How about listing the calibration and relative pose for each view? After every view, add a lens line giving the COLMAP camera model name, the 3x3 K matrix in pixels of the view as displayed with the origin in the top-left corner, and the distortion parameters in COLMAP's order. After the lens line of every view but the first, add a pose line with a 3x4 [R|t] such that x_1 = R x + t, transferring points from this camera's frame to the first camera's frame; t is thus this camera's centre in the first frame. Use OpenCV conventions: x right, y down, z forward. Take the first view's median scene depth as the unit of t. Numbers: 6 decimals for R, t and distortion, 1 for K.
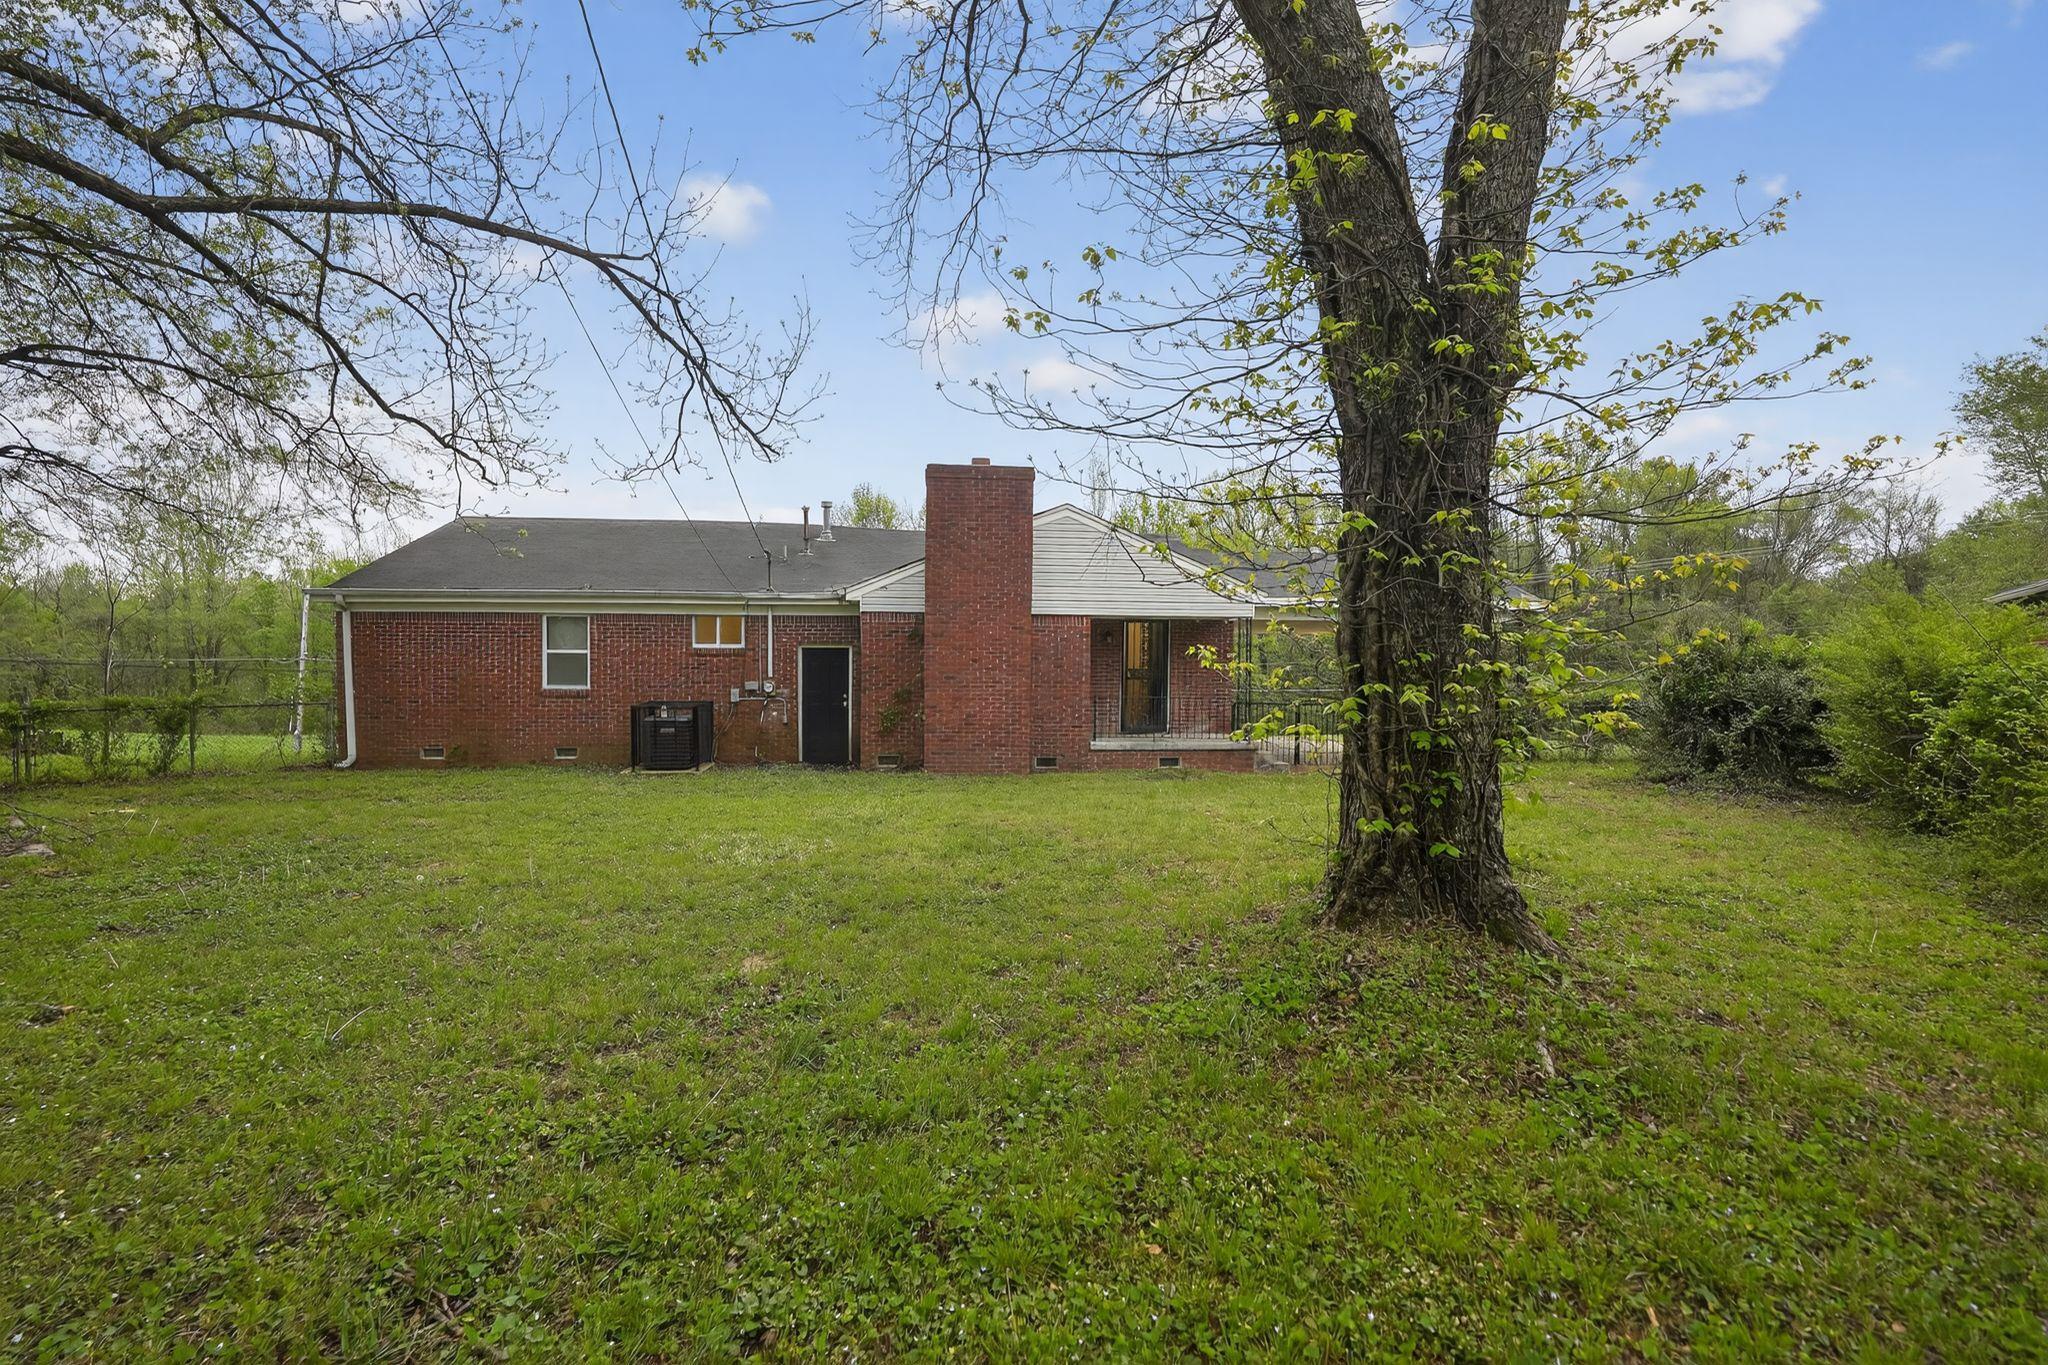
lens RADIAL K [[907.5, 0, 1015.3], [0, 907.5, 680.5], [0, 0, 1]] dist [-0.017533, 0.001781]
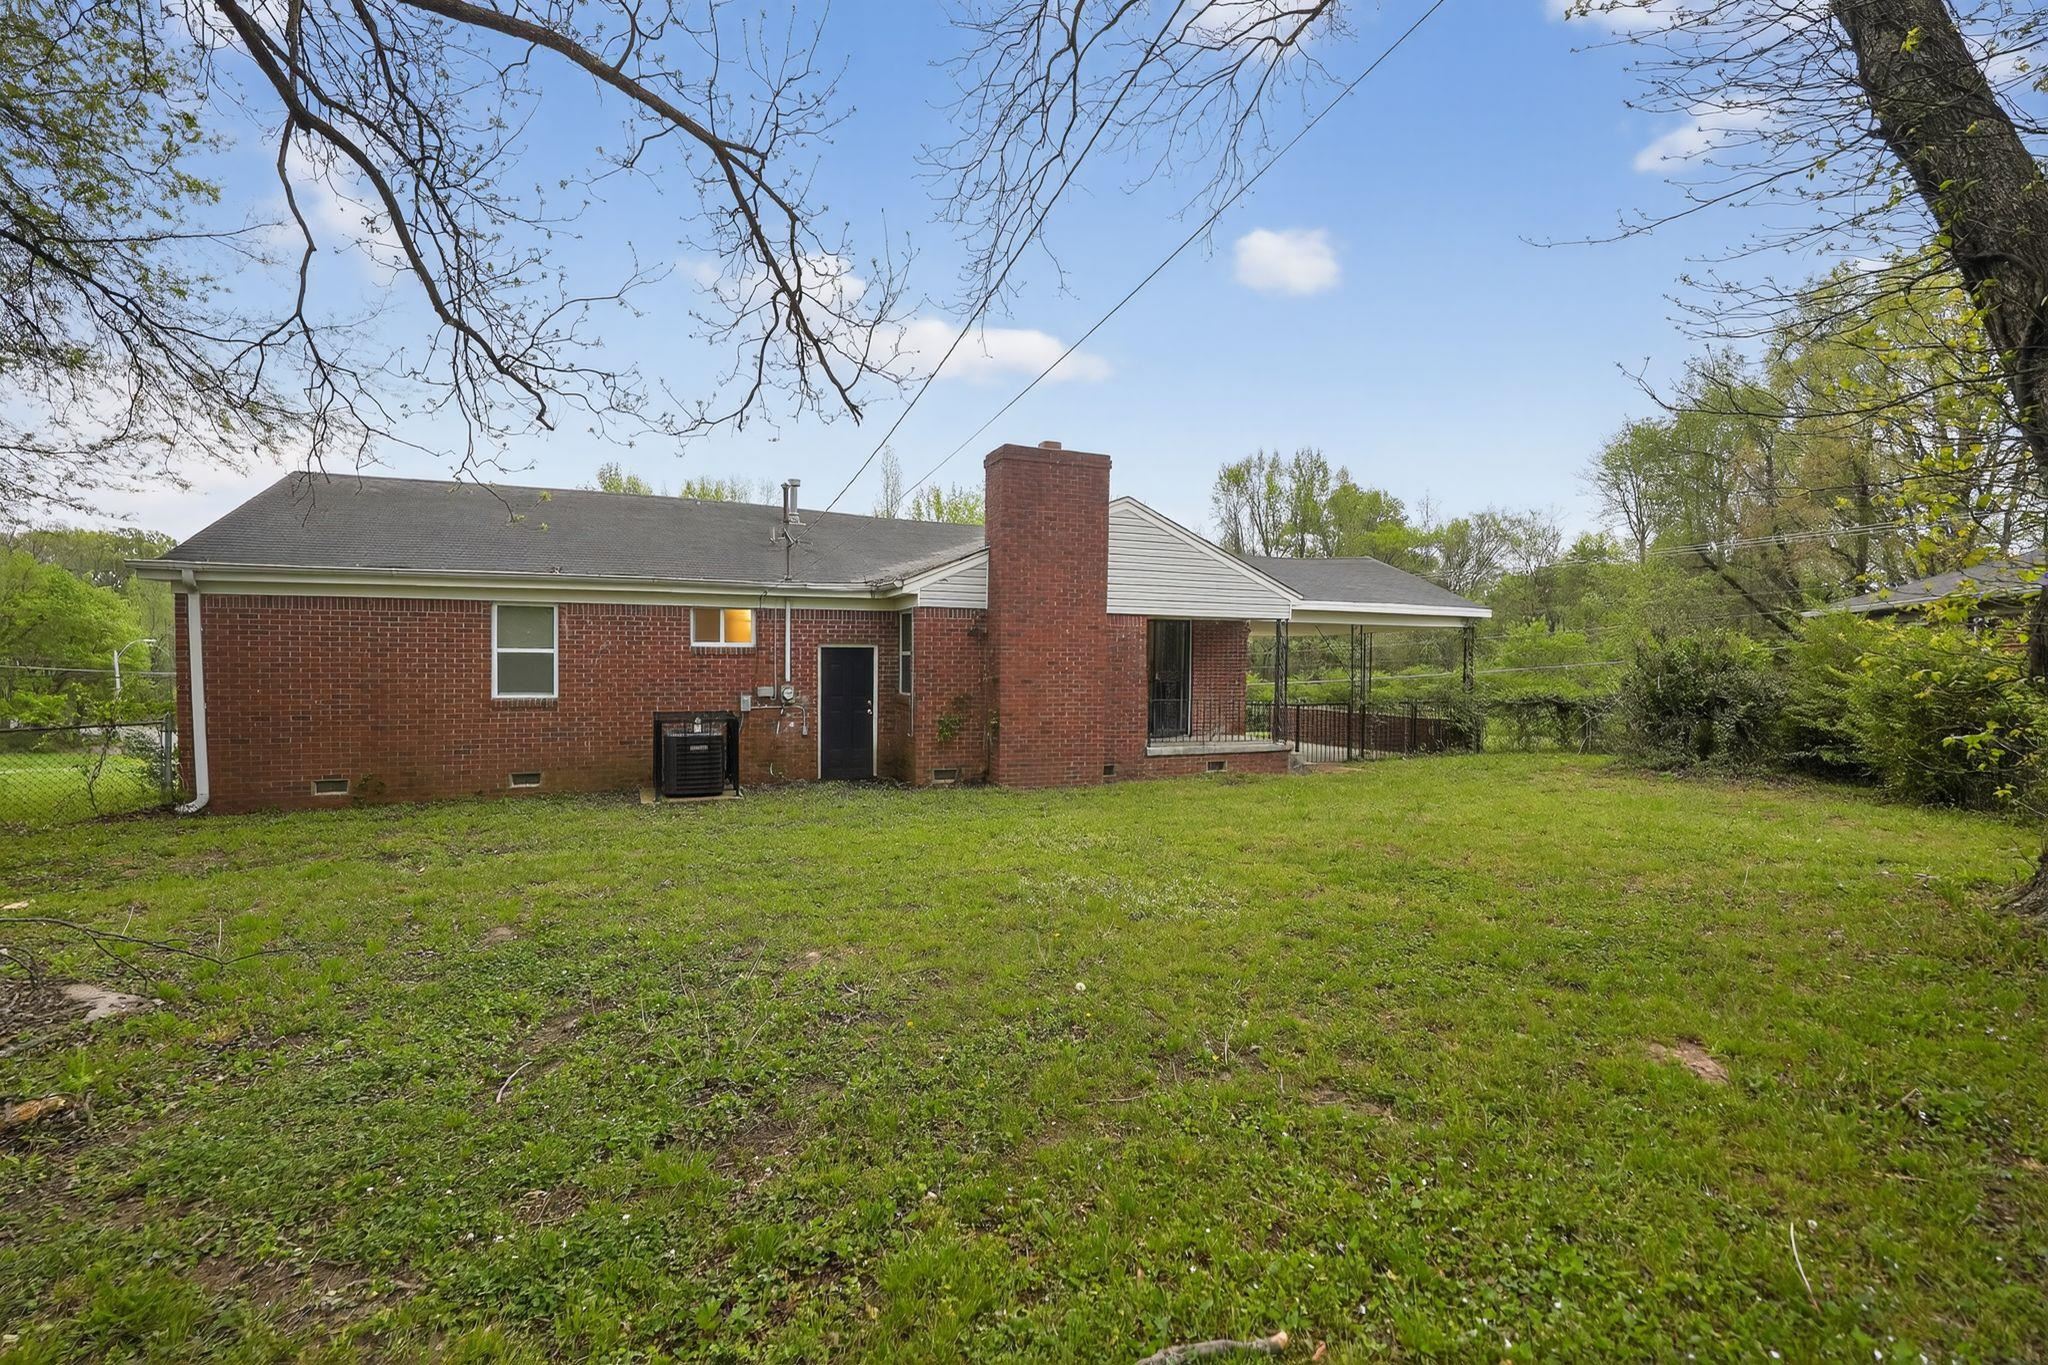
lens RADIAL K [[907.5, 0, 1010.2], [0, 907.5, 686.6], [0, 0, 1]] dist [-0.017533, 0.001781]
pose [[0.955631, -0.008034, 0.294457, -0.334080], [0.005603, 0.999943, 0.009099, -0.005867], [-0.294513, -0.007046, 0.955621, 0.131524]]
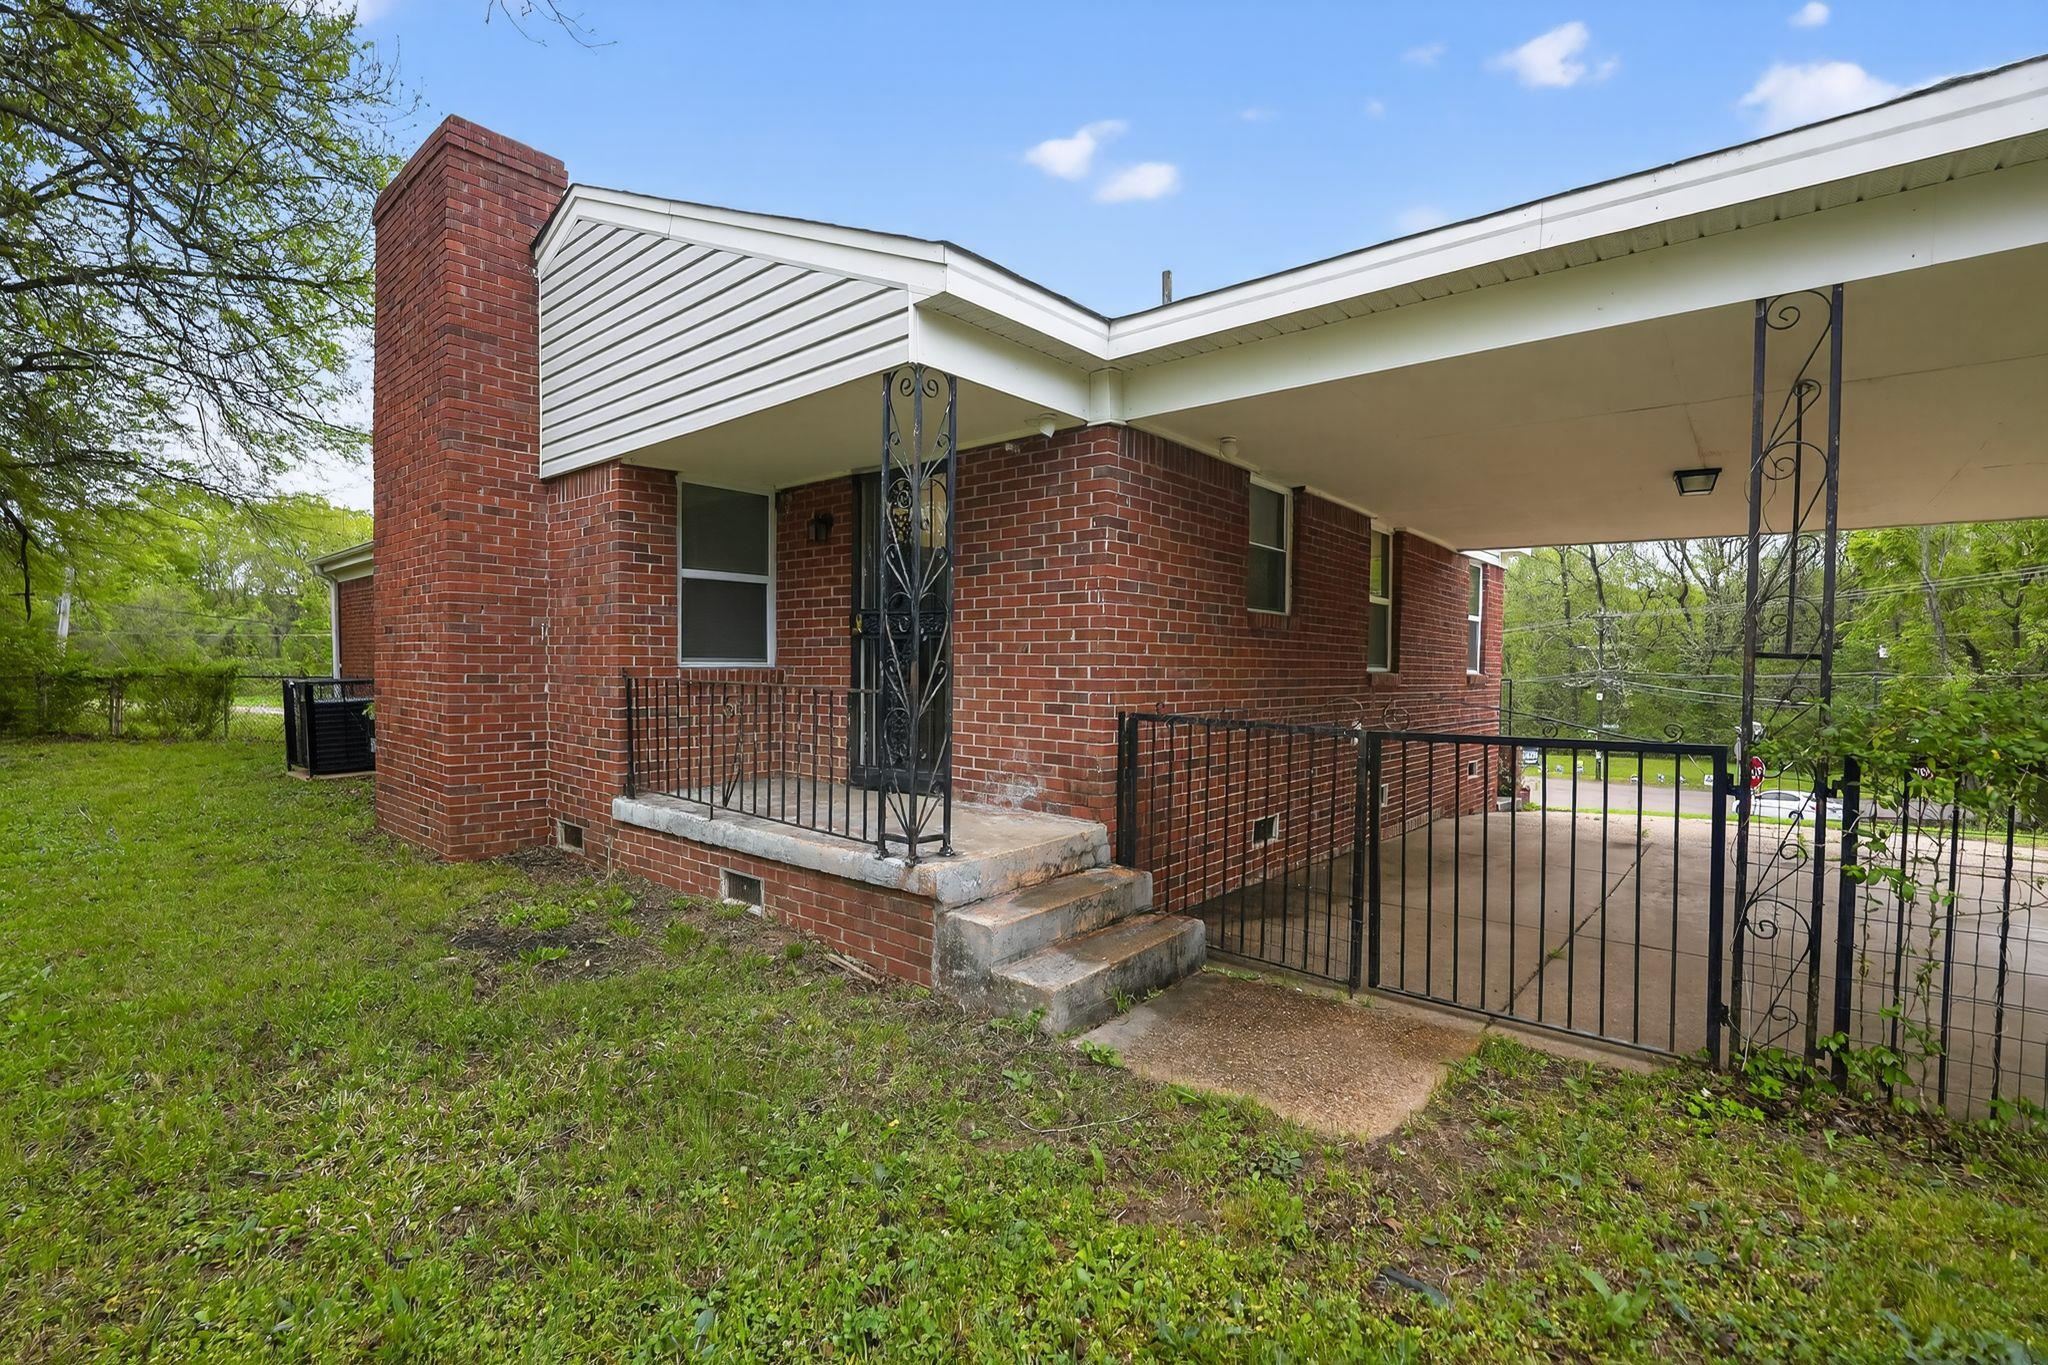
lens RADIAL K [[907.5, 0, 1017.3], [0, 907.5, 692.2], [0, 0, 1]] dist [-0.017533, 0.001781]
pose [[0.693686, 0.020221, -0.719993, 0.464334], [-0.025434, 0.999670, 0.003571, 0.018472], [0.719828, 0.015835, 0.693972, 0.858329]]
